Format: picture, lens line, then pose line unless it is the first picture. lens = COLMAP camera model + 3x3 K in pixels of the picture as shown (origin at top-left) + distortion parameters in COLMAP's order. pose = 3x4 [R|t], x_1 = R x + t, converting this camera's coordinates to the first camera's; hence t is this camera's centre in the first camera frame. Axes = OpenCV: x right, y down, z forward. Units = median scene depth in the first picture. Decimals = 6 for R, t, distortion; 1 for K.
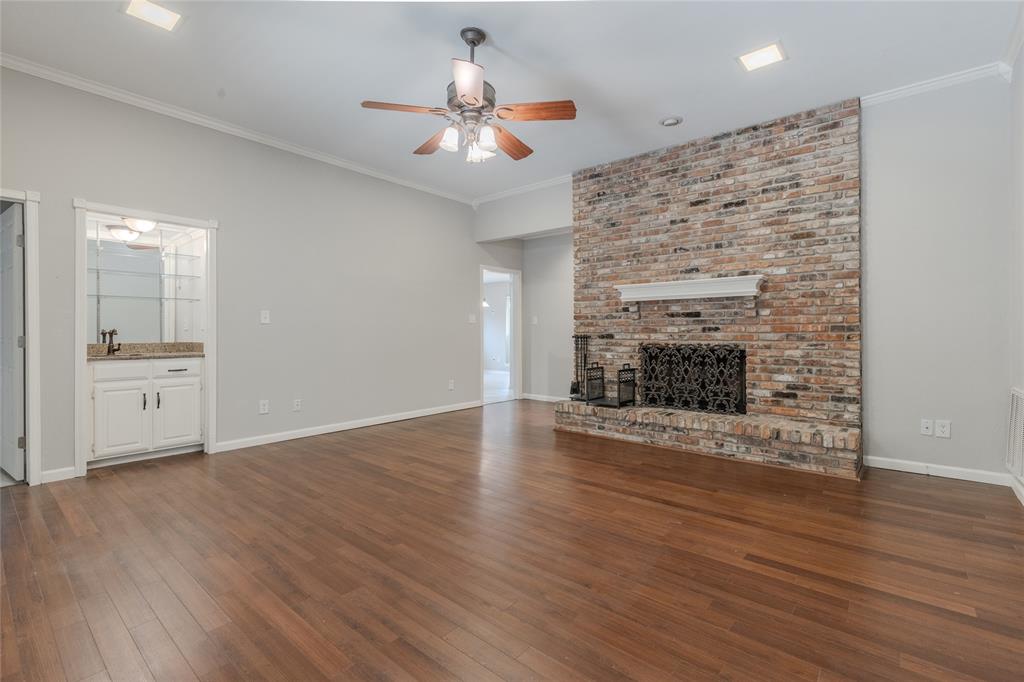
lens RADIAL K [[464.5, 0, 512.8], [0, 464.5, 325.8], [0, 0, 1]] dist [0.006328, -0.000181]
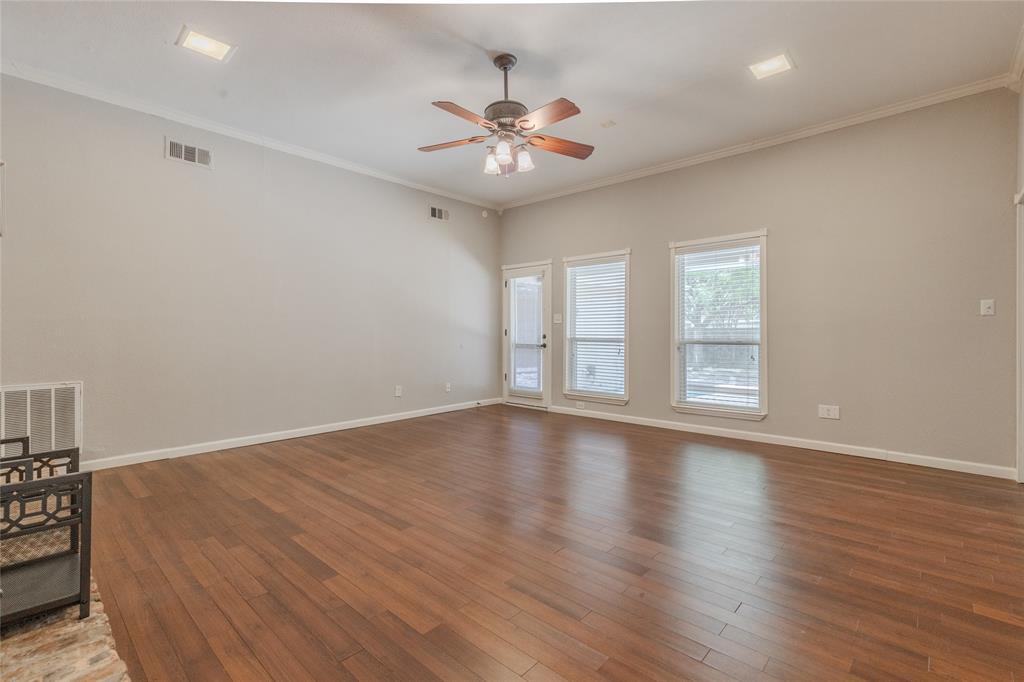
lens RADIAL K [[464.5, 0, 512.8], [0, 464.5, 325.8], [0, 0, 1]] dist [0.006328, -0.000181]
pose [[-0.999153, 0.001355, 0.041130, -0.129307], [0.000510, 0.999788, -0.020563, 0.020489], [-0.041149, -0.020524, -0.998942, 1.835862]]
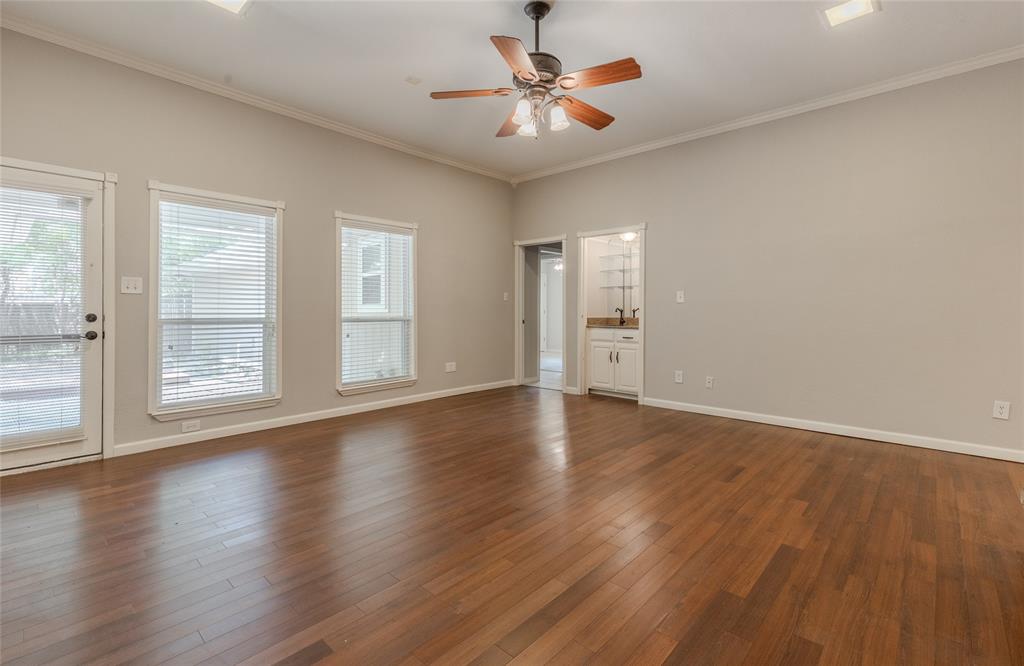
lens RADIAL K [[458.7, 0, 526.5], [0, 458.7, 308.1], [0, 0, 1]] dist [0.000687, 0.000007]
pose [[-0.026068, -0.004388, -0.999651, 0.773746], [0.005746, 0.999973, -0.004539, 0.014486], [0.999644, -0.005863, -0.026042, 0.881509]]
